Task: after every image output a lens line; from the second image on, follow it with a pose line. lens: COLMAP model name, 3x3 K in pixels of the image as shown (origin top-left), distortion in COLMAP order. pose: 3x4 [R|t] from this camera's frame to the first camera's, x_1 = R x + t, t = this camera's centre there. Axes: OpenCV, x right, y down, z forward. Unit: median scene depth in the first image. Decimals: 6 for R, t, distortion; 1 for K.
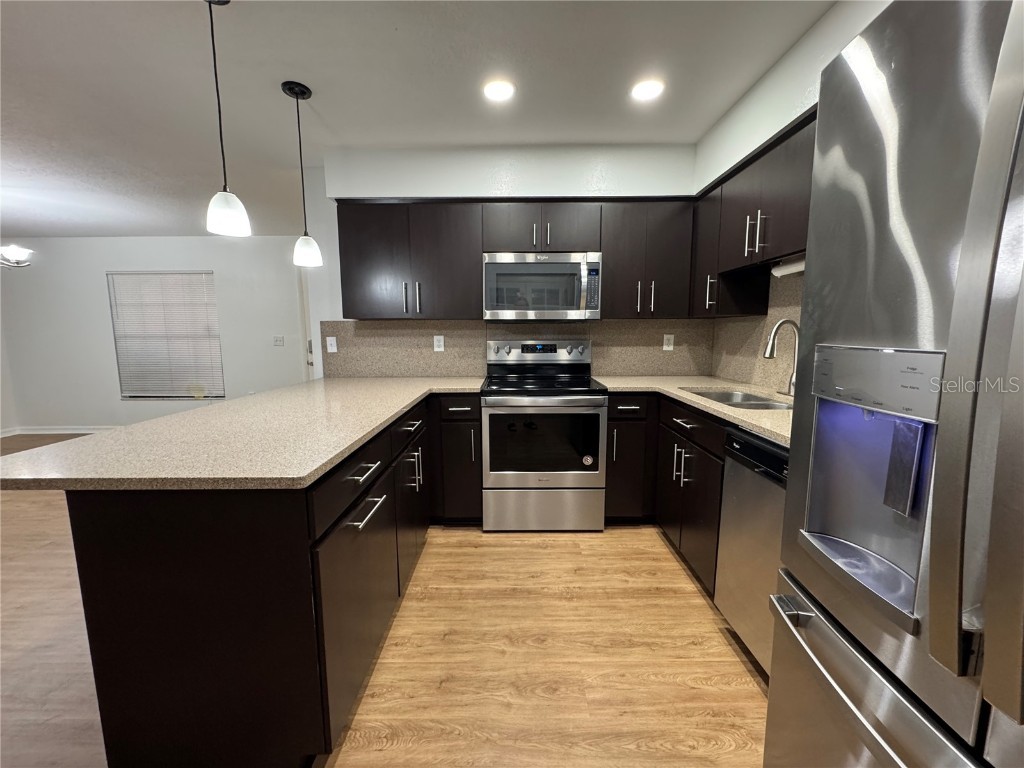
lens RADIAL K [[409.8, 0, 511.0], [0, 409.8, 382.2], [0, 0, 1]] dist [-0.000432, 0.000273]
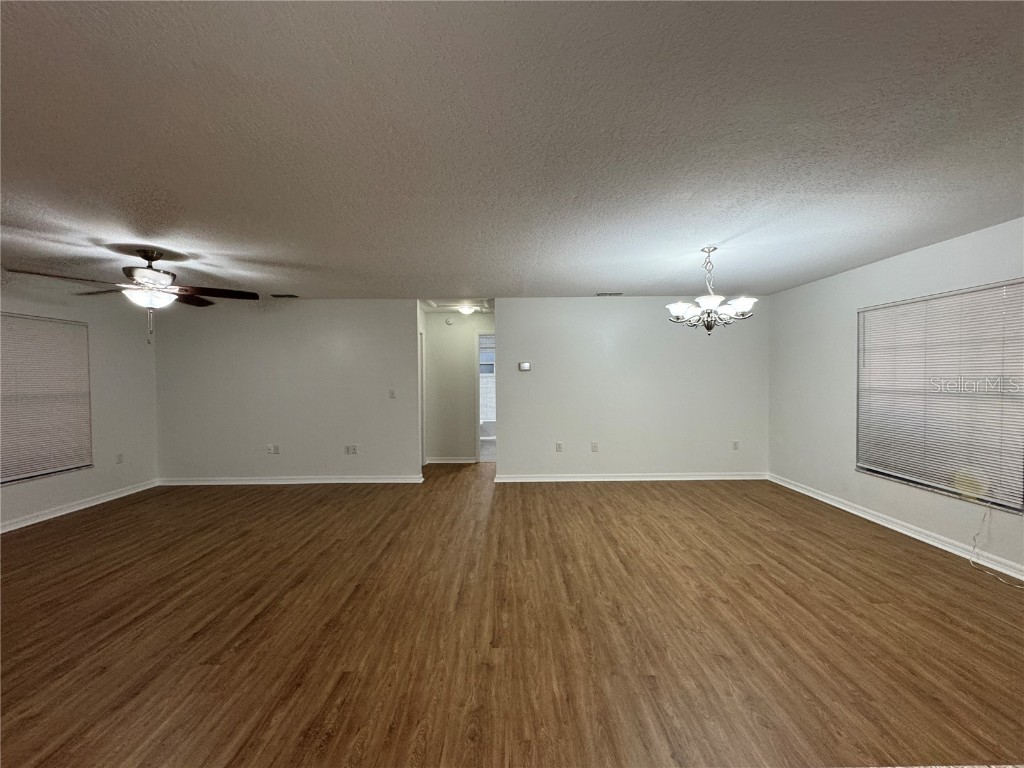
lens RADIAL K [[406.8, 0, 516.4], [0, 406.8, 383.2], [0, 0, 1]] dist [-0.001478, -0.000284]
pose [[0.010983, 0.022879, -0.999678, -0.399550], [-0.114774, 0.993160, 0.021469, -0.138051], [0.993331, 0.114502, 0.013534, 0.700075]]
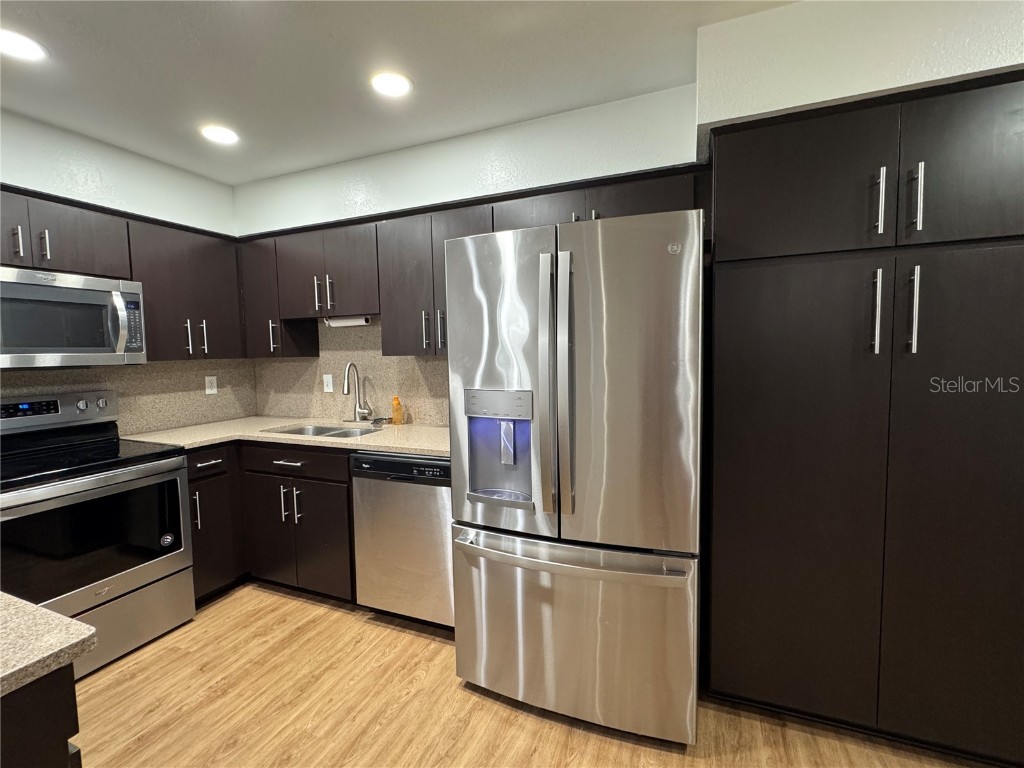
lens RADIAL K [[461.0, 0, 511.1], [0, 461.0, 383.1], [0, 0, 1]] dist [-0.002492, -0.000377]
pose [[0.383940, -0.069111, 0.920768, -0.380590], [0.130621, 0.991232, 0.019934, -0.045486], [-0.914072, 0.112618, 0.389601, 0.001885]]
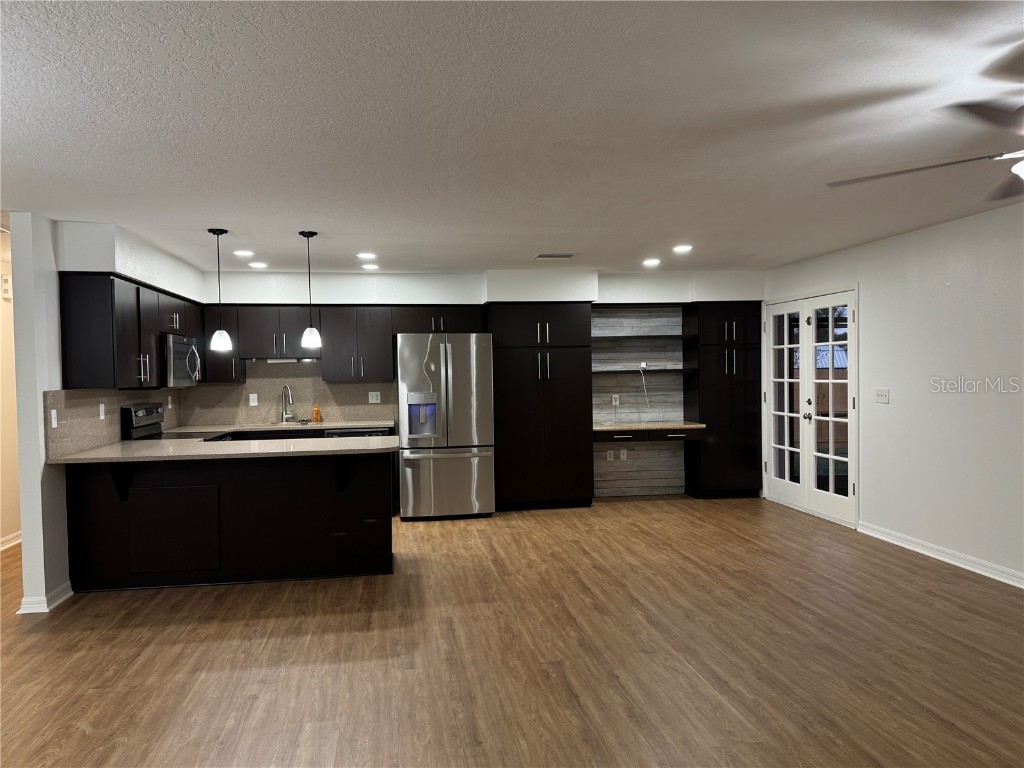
lens RADIAL K [[744.1, 0, 510.3], [0, 744.1, 388.2], [0, 0, 1]] dist [0.126424, -0.206675]
pose [[-0.151794, -0.015619, 0.988289, -2.735671], [0.139852, 0.989476, 0.037118, -0.102557], [-0.978468, 0.143849, -0.148012, 0.387853]]
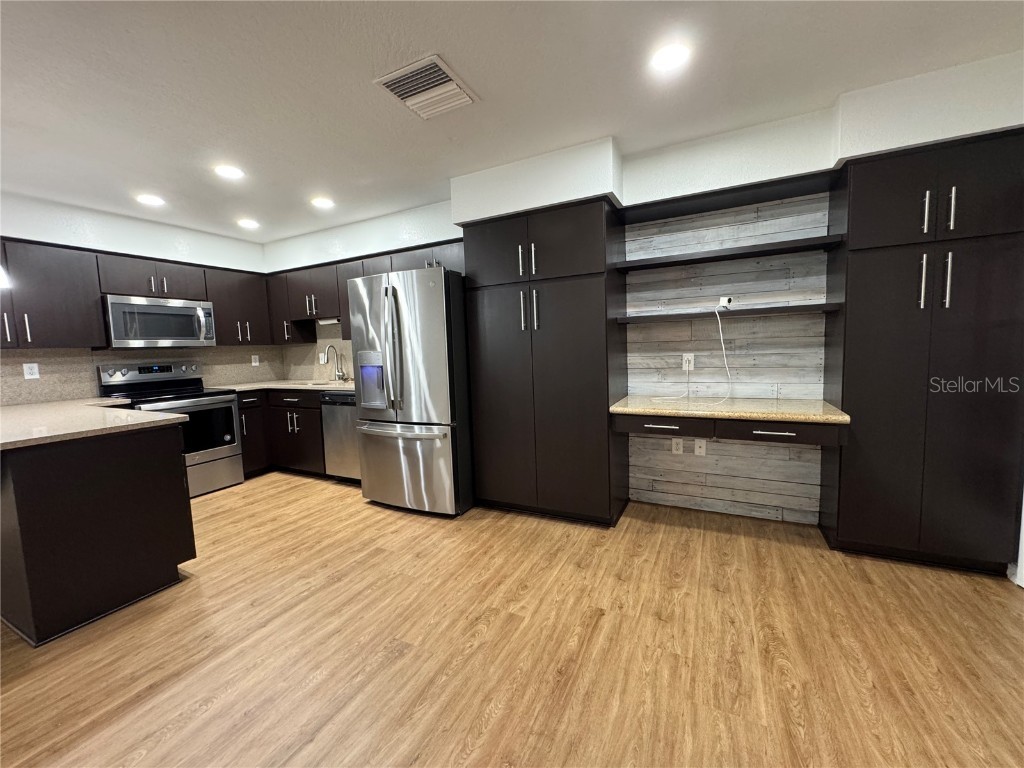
lens RADIAL K [[409.8, 0, 511.0], [0, 409.8, 382.2], [0, 0, 1]] dist [-0.000432, 0.000273]
pose [[0.452838, -0.090515, 0.886987, -0.705728], [0.142793, 0.989355, 0.028060, 0.098634], [-0.880084, 0.113949, 0.460942, -0.690945]]
